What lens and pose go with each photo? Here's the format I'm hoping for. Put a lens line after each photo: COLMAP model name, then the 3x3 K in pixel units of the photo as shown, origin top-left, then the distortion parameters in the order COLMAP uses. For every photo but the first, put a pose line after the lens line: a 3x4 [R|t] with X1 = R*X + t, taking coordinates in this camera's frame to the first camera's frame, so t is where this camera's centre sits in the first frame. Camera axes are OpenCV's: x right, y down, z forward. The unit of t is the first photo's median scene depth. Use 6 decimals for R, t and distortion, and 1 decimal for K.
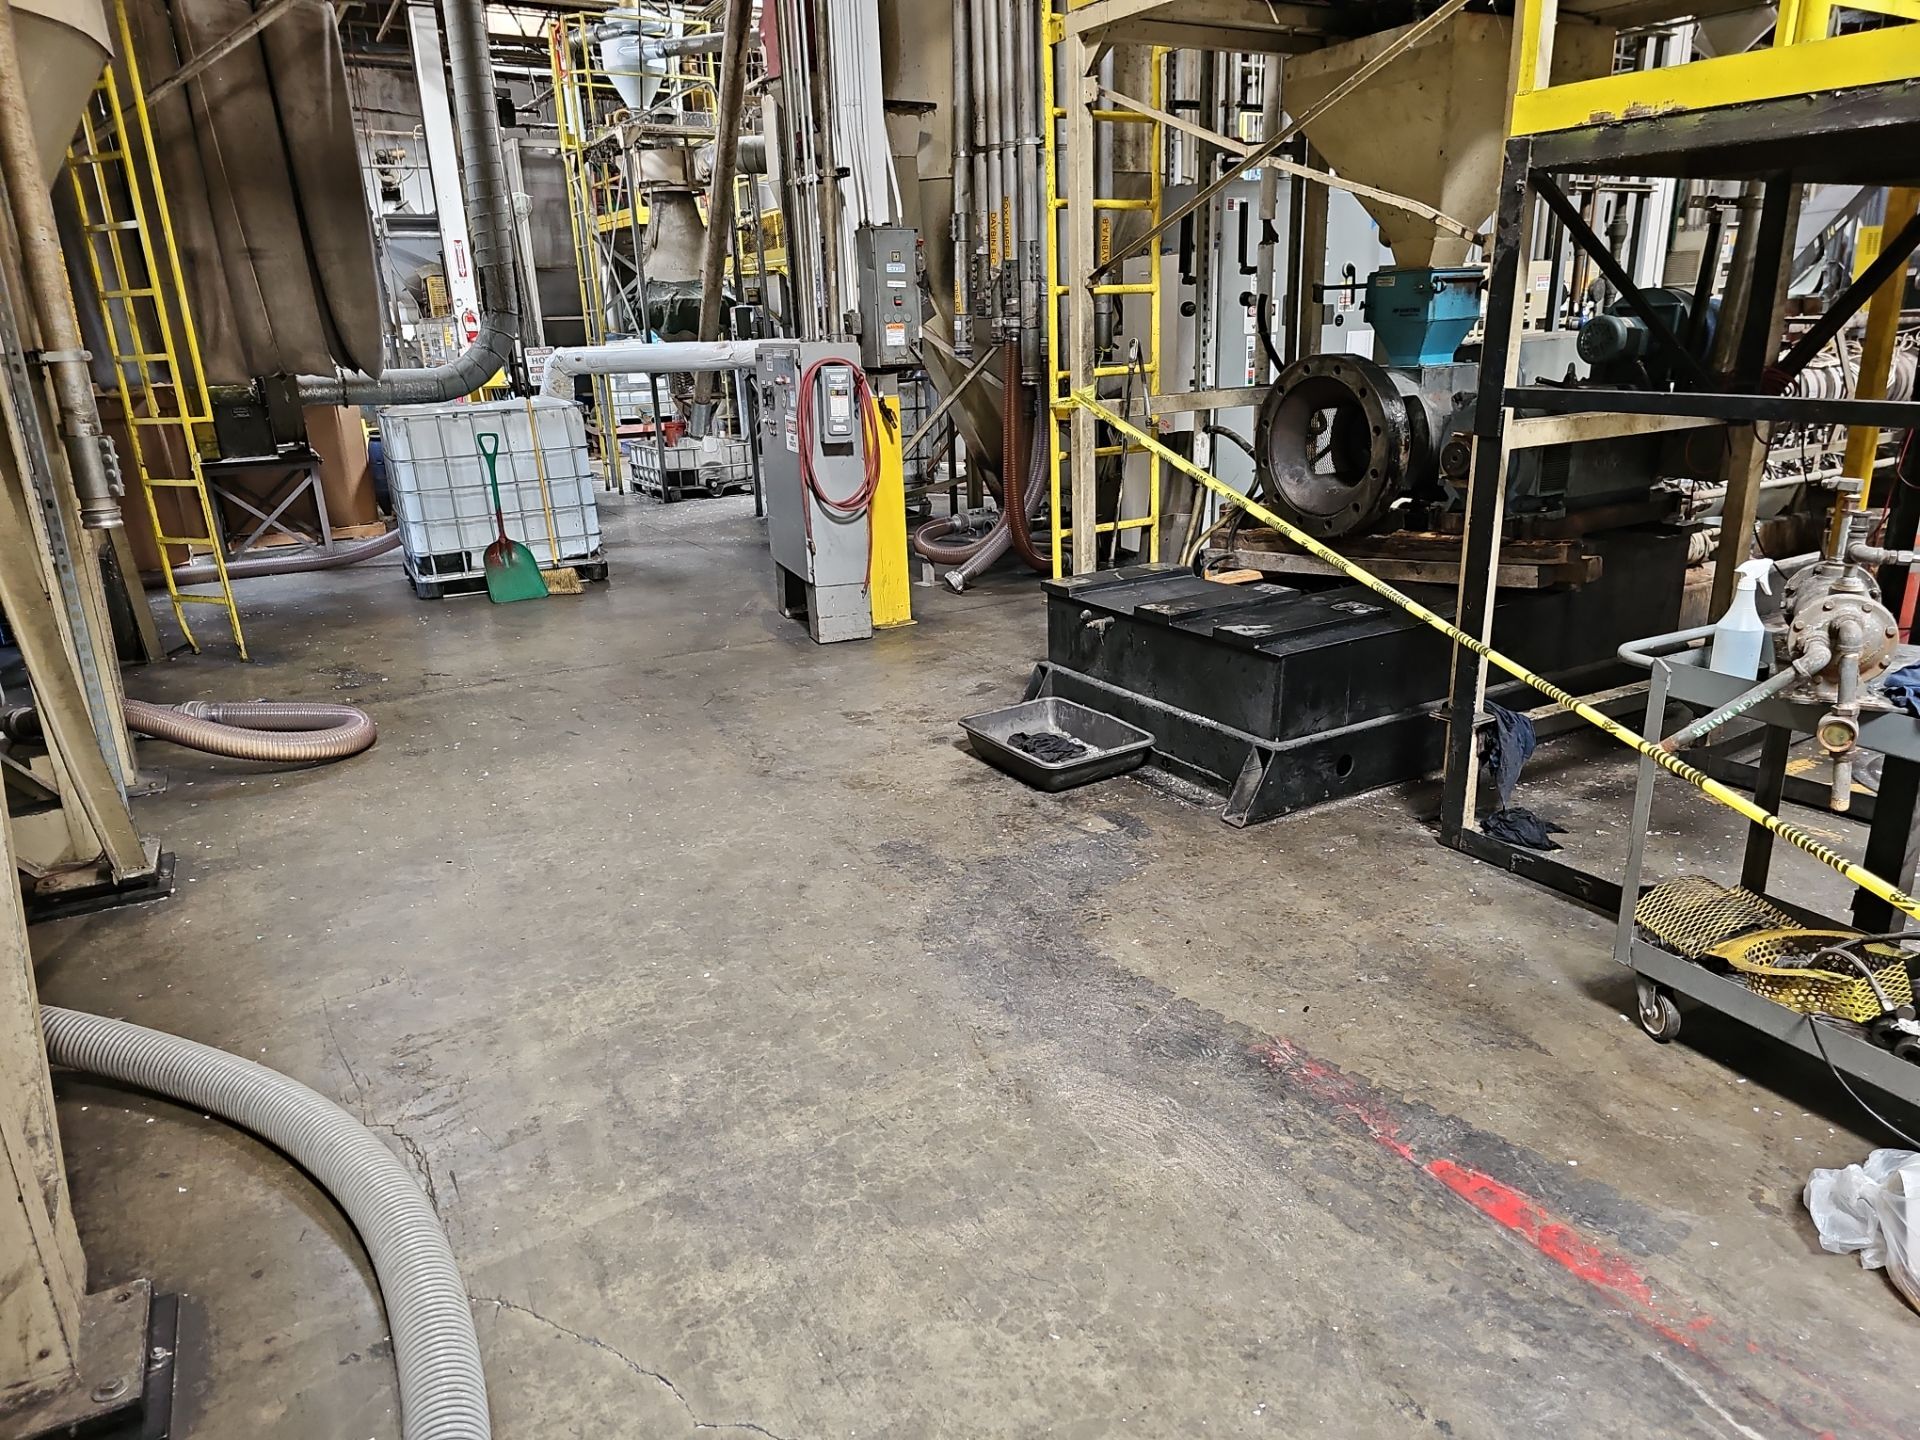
lens RADIAL K [[1256.0, 0, 969.5], [0, 1256.0, 734.4], [0, 0, 1]] dist [0.049213, -0.039482]
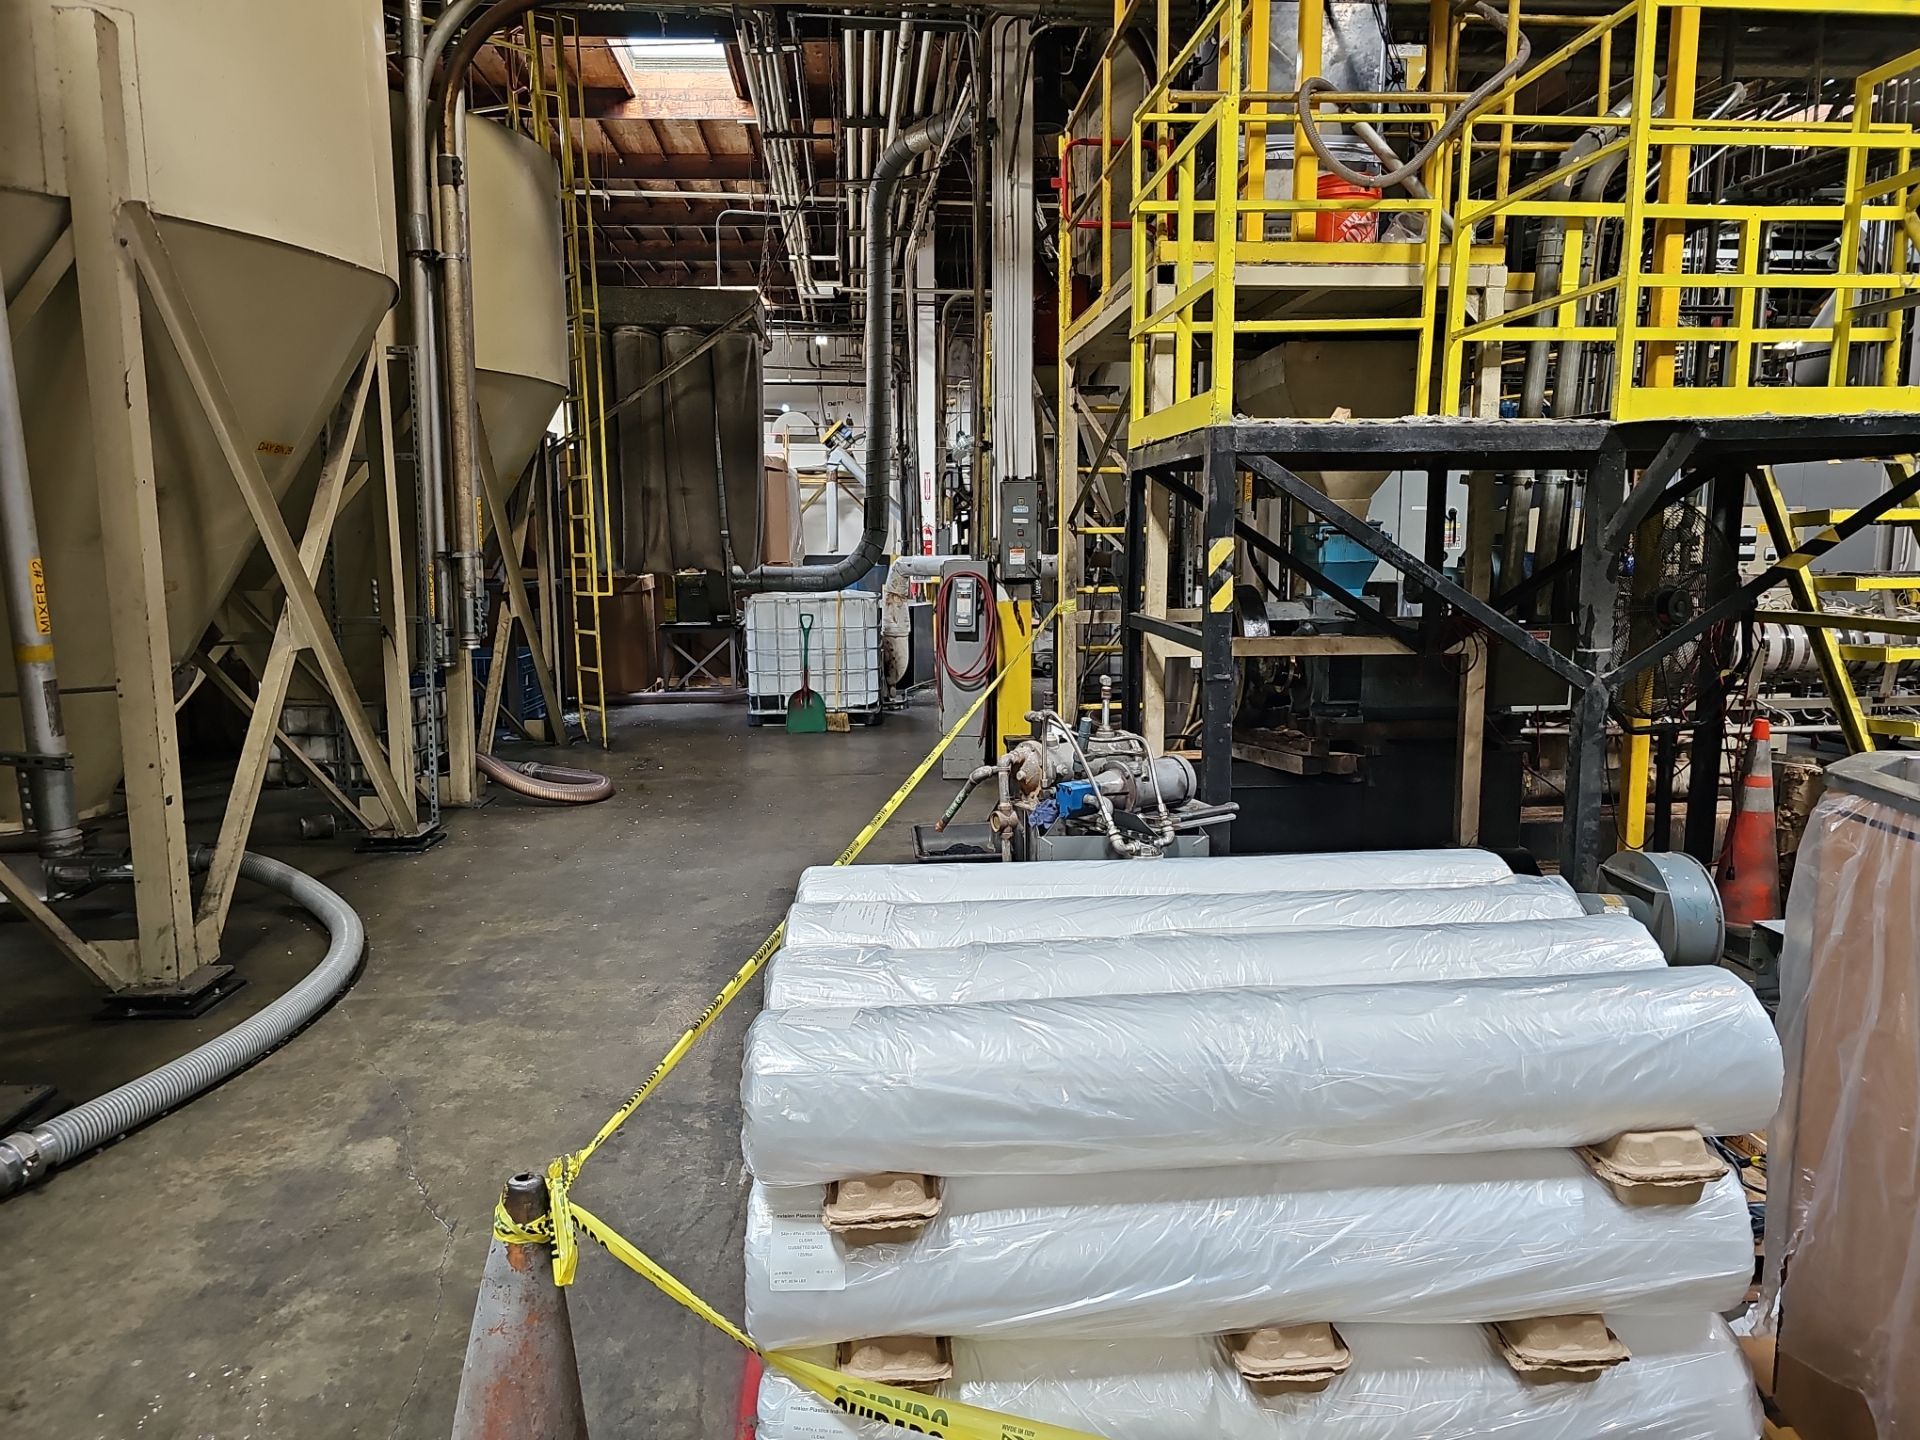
lens RADIAL K [[1256.0, 0, 955.6], [0, 1256.0, 717.2], [0, 0, 1]] dist [0.049213, -0.039482]
pose [[0.893876, 0.091860, -0.438802, 0.616763], [-0.163338, 0.978238, -0.127947, 0.038044], [0.417500, 0.186042, 0.889428, -0.224642]]
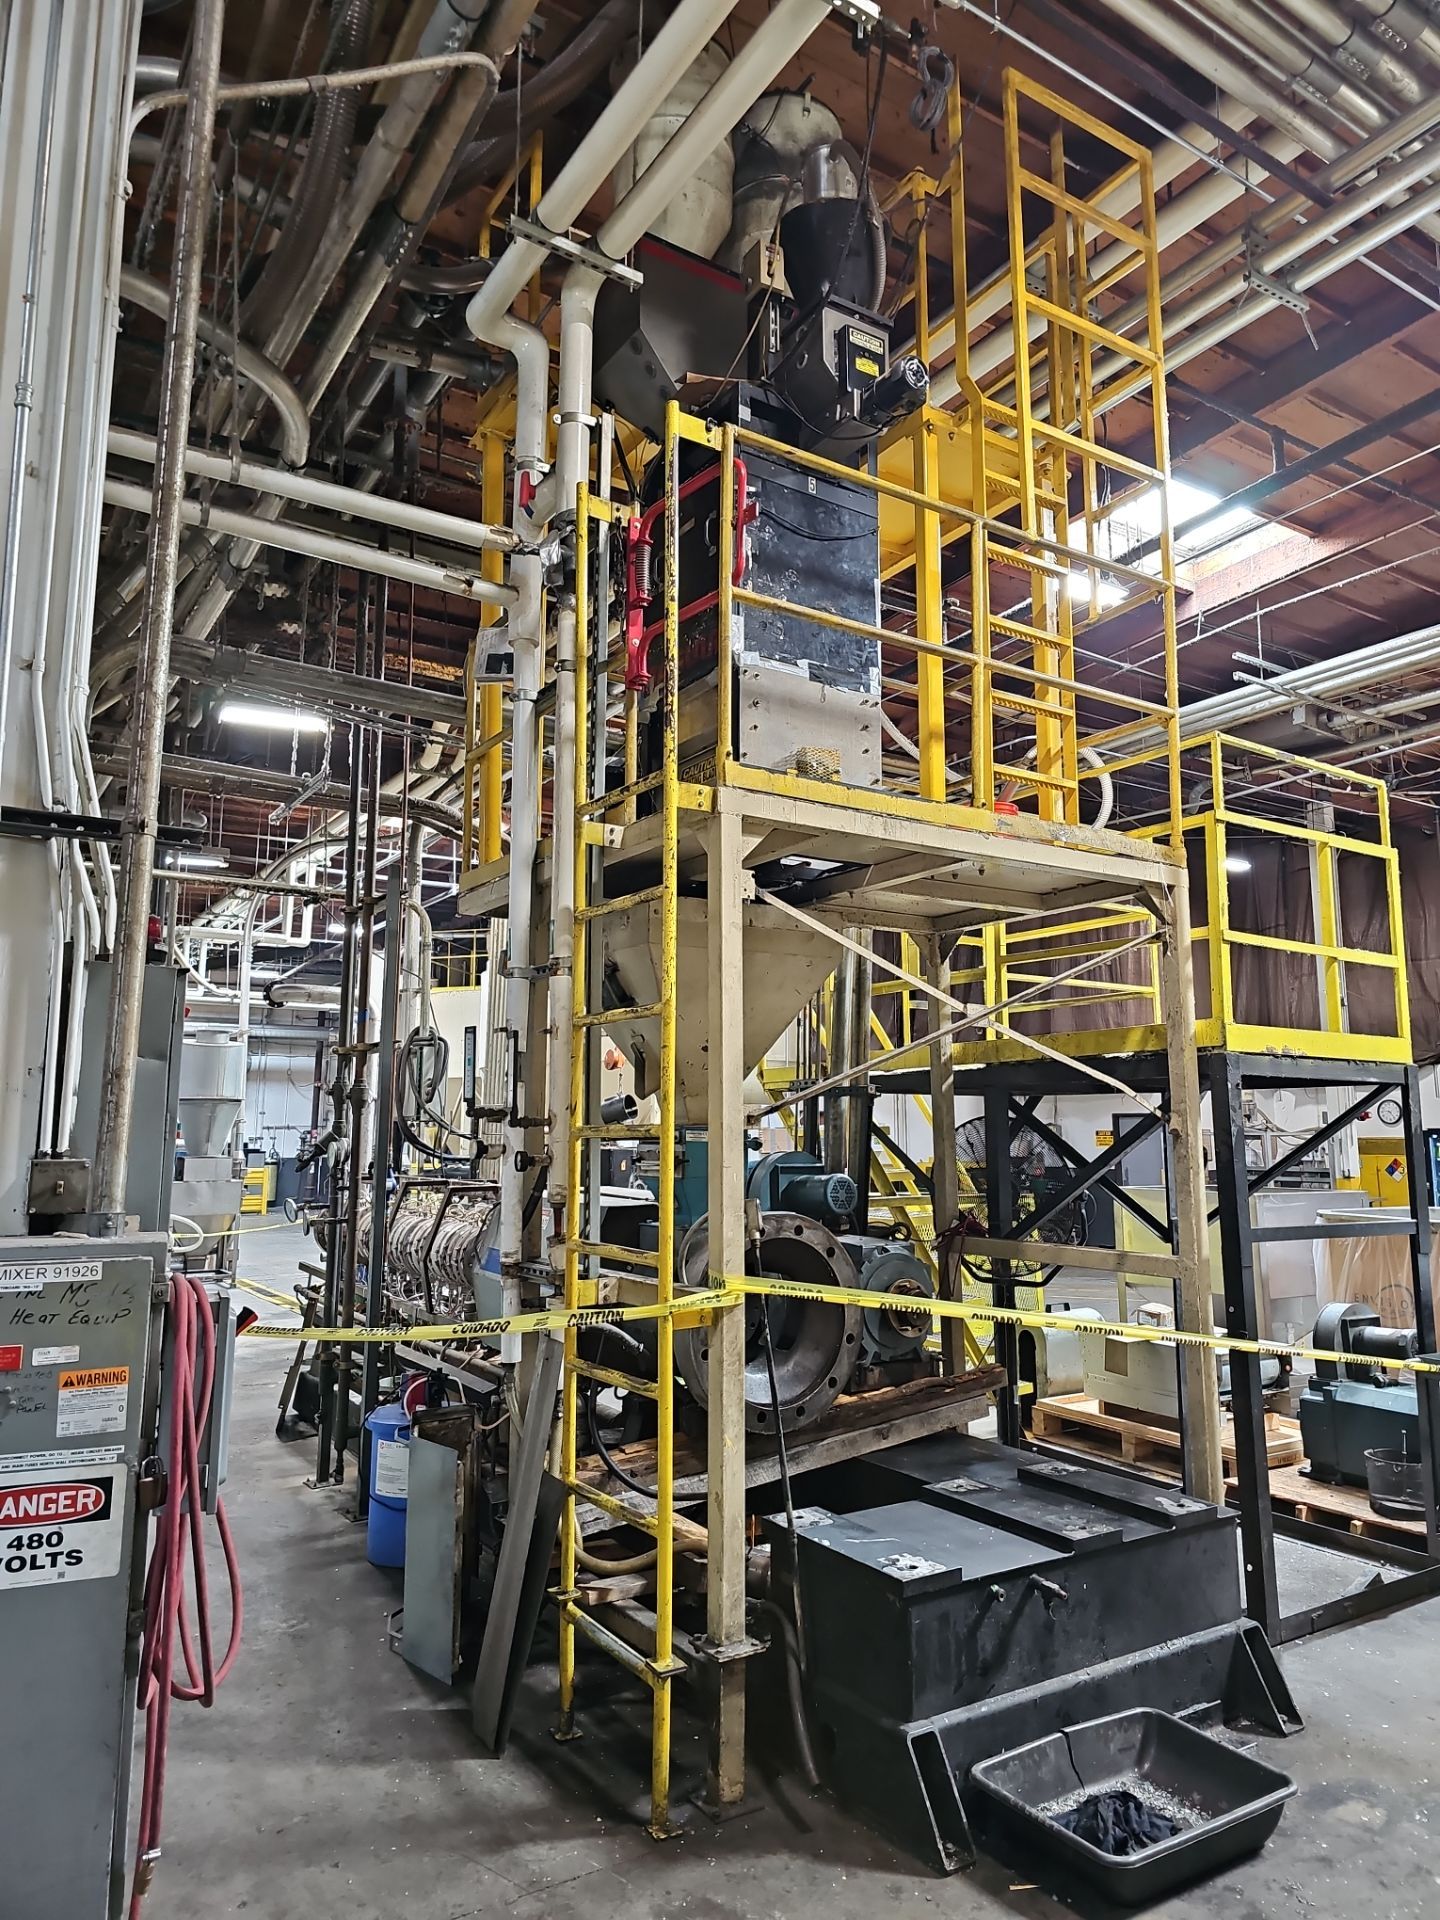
lens RADIAL K [[1256.0, 0, 727.7], [0, 1256.0, 937.4], [0, 0, 1]] dist [0.049213, -0.039482]
pose [[-0.032110, 0.190158, 0.981228, -0.638028], [0.314538, 0.933776, -0.170669, -0.353032], [-0.948702, 0.303153, -0.089795, 1.088298]]
